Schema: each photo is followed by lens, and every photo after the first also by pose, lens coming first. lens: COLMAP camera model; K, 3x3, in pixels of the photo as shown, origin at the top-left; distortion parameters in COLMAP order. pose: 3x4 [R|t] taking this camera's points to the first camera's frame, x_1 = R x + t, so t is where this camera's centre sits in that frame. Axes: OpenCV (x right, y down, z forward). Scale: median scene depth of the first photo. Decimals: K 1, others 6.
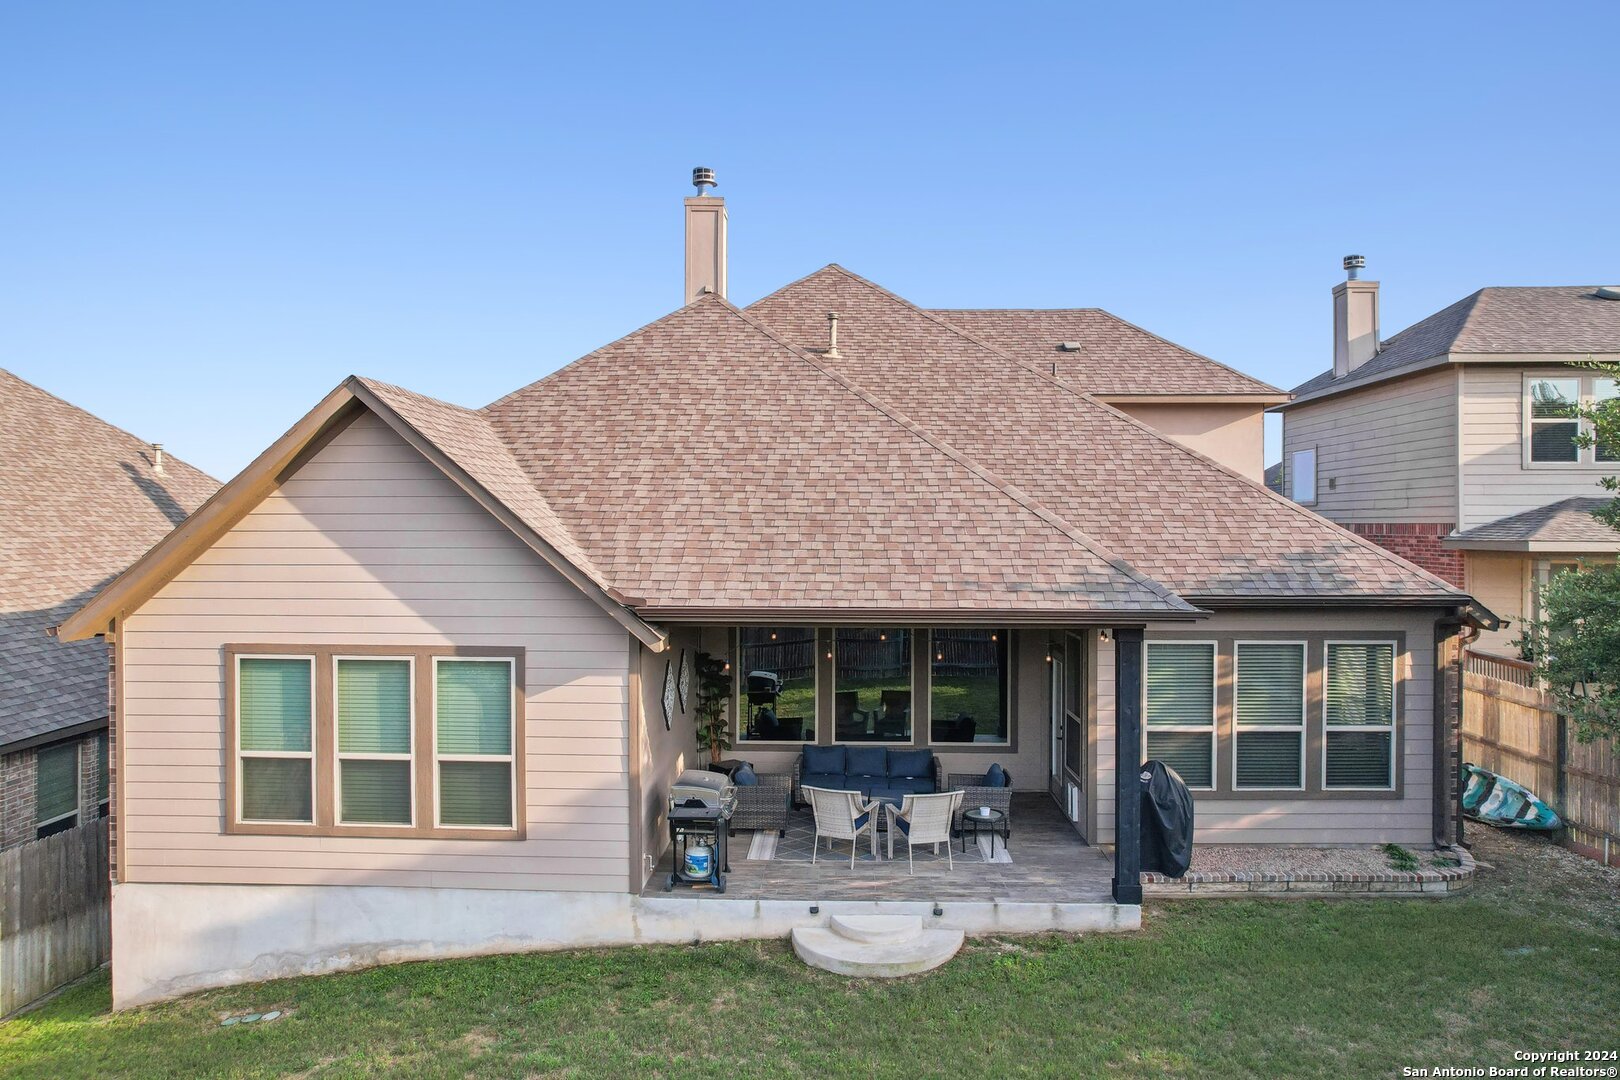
lens RADIAL K [[1052.6, 0, 792.8], [0, 1052.6, 538.8], [0, 0, 1]] dist [-0.075852, 0.066192]
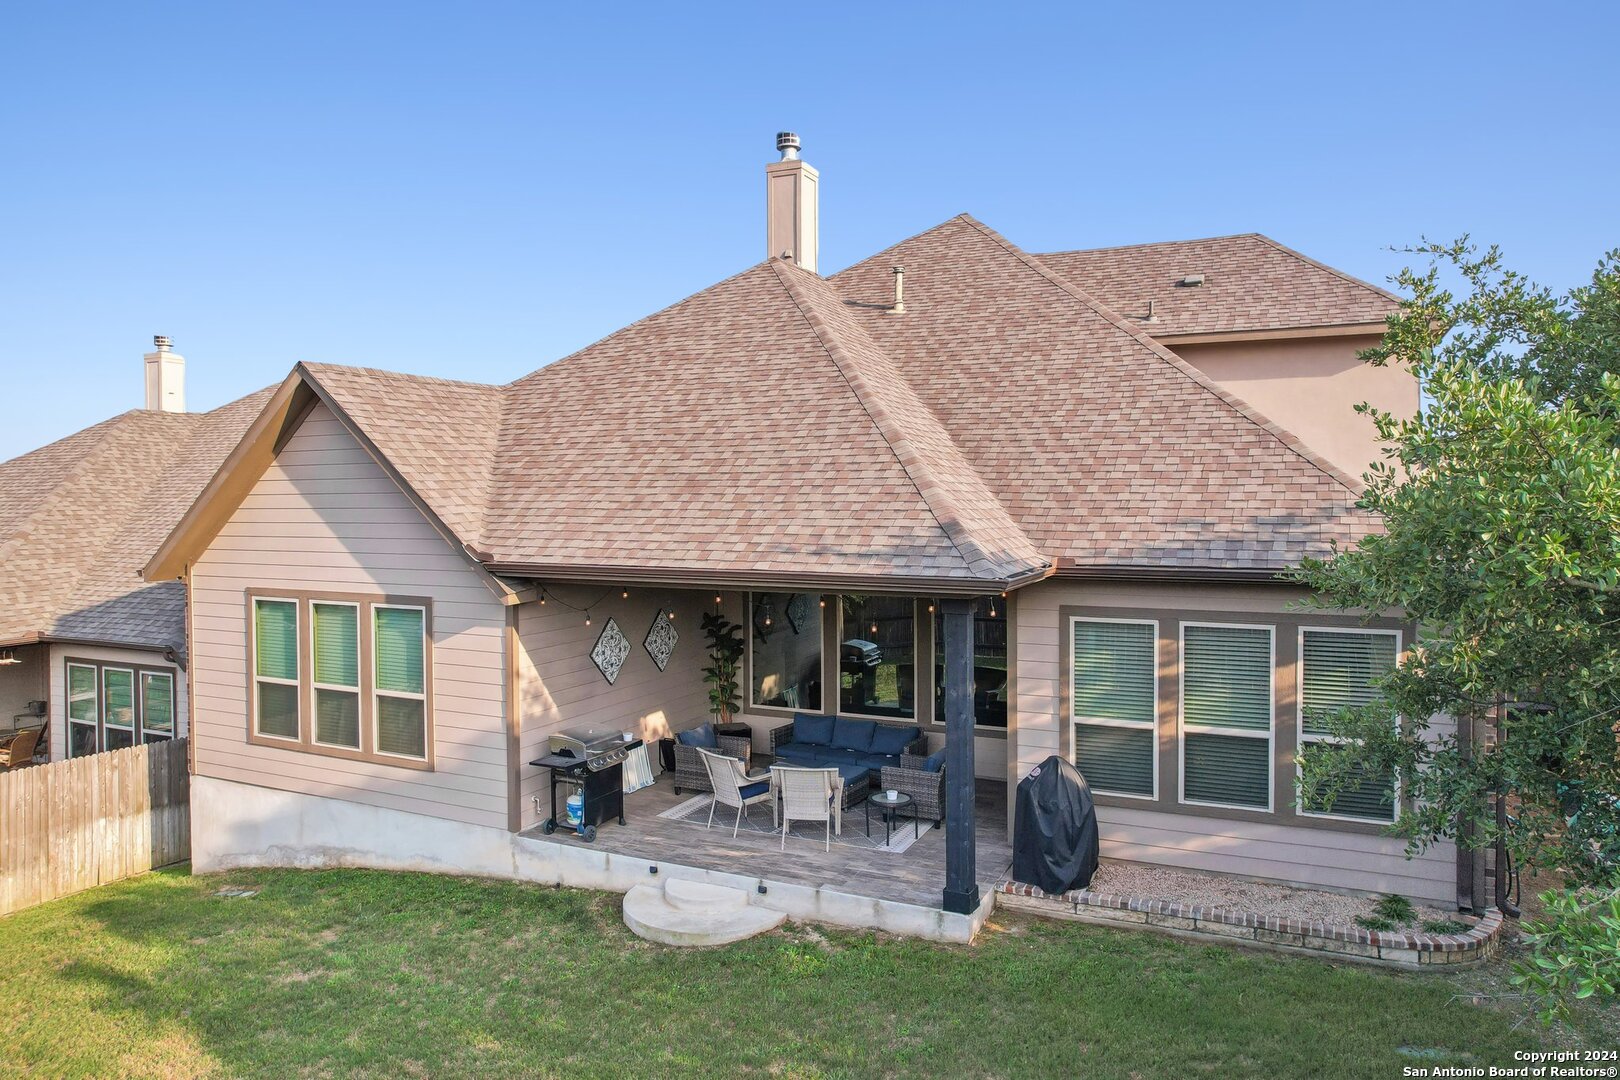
lens RADIAL K [[1052.6, 0, 803.2], [0, 1052.6, 533.3], [0, 0, 1]] dist [-0.075852, 0.066192]
pose [[0.918916, 0.008380, -0.394365, 0.525174], [-0.000998, 0.999821, 0.018920, 0.013856], [0.394453, -0.016992, 0.918759, 0.138561]]
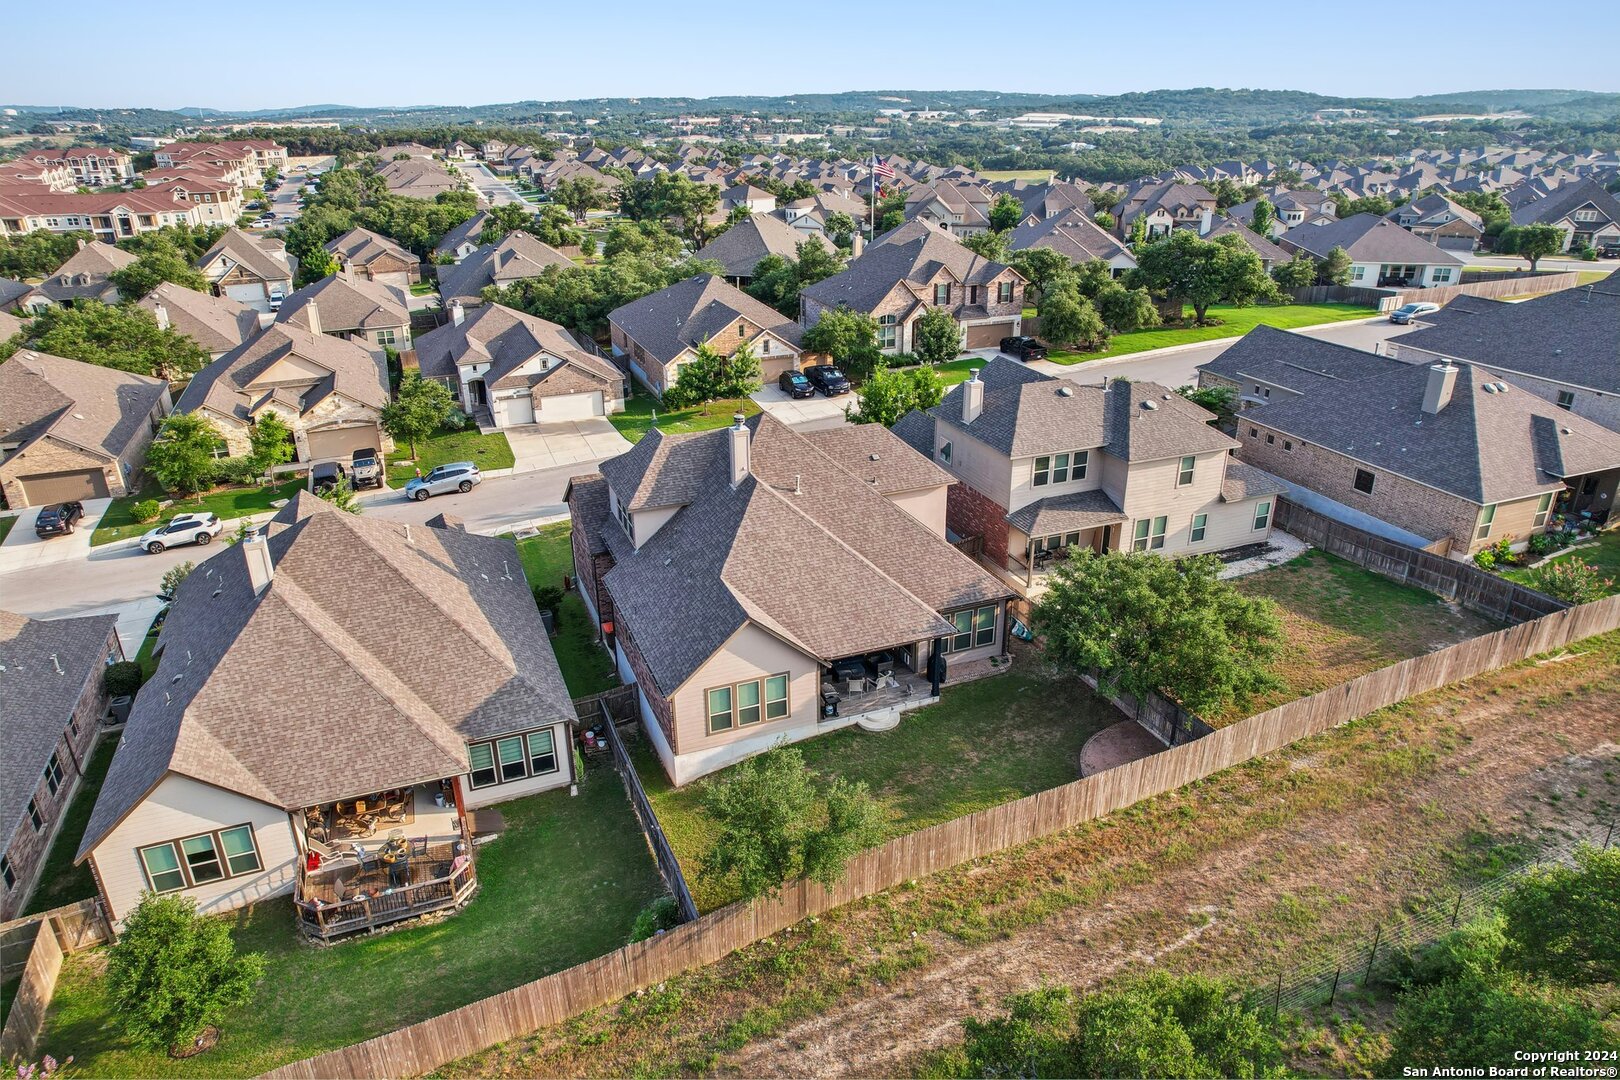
lens RADIAL K [[1052.6, 0, 801.5], [0, 1052.6, 541.7], [0, 0, 1]] dist [-0.075852, 0.066192]
pose [[0.911842, -0.171492, 0.373009, -1.432166], [0.012326, 0.919602, 0.392659, -1.647804], [-0.410357, -0.353445, 0.840645, -1.799903]]
